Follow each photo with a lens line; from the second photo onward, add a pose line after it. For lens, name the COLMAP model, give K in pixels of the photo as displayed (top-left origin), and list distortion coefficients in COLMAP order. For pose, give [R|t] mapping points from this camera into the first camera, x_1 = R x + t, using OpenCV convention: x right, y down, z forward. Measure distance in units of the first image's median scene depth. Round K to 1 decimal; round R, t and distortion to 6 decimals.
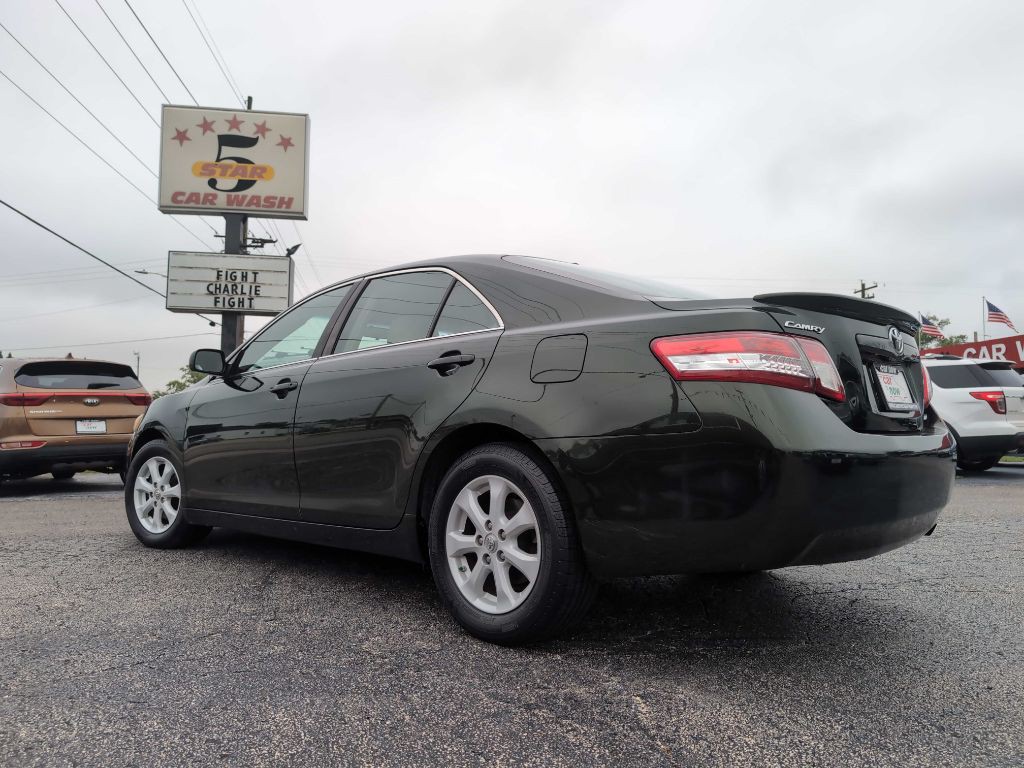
lens RADIAL K [[737.6, 0, 521.1], [0, 737.6, 379.1], [0, 0, 1]] dist [0.008168, 0.000198]
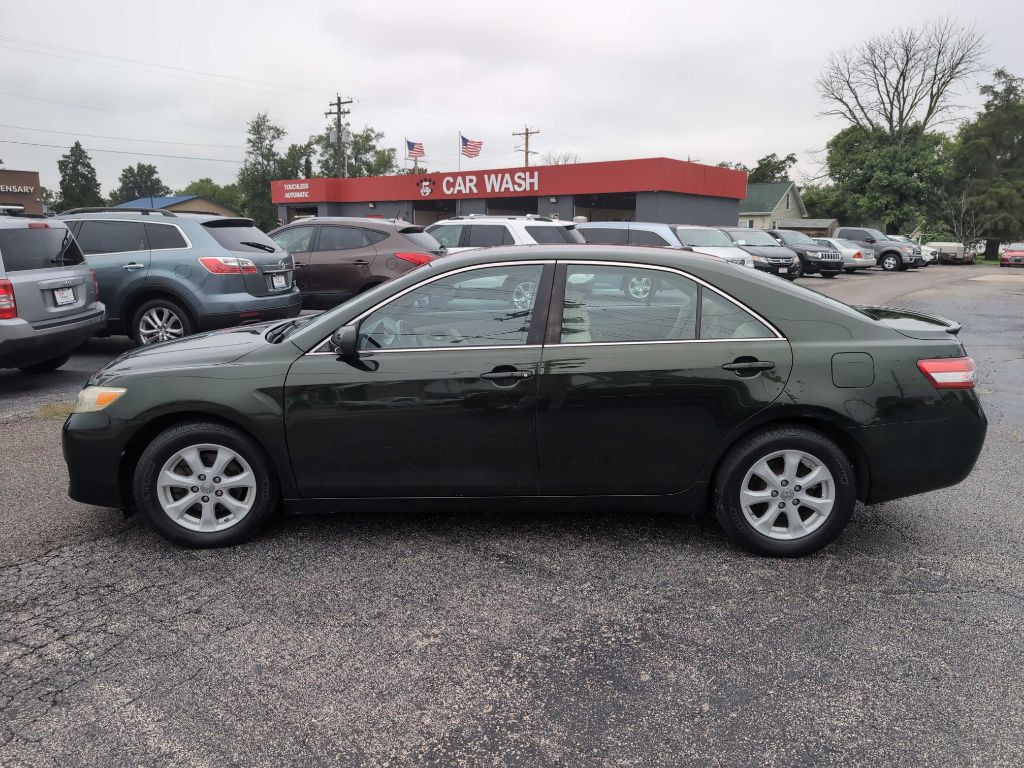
lens RADIAL K [[737.6, 0, 521.1], [0, 737.6, 379.1], [0, 0, 1]] dist [0.008168, 0.000198]
pose [[0.744145, -0.126253, 0.655979, -0.740263], [-0.052681, 0.967828, 0.246035, -0.178131], [-0.665938, -0.217643, 0.713554, 0.202168]]
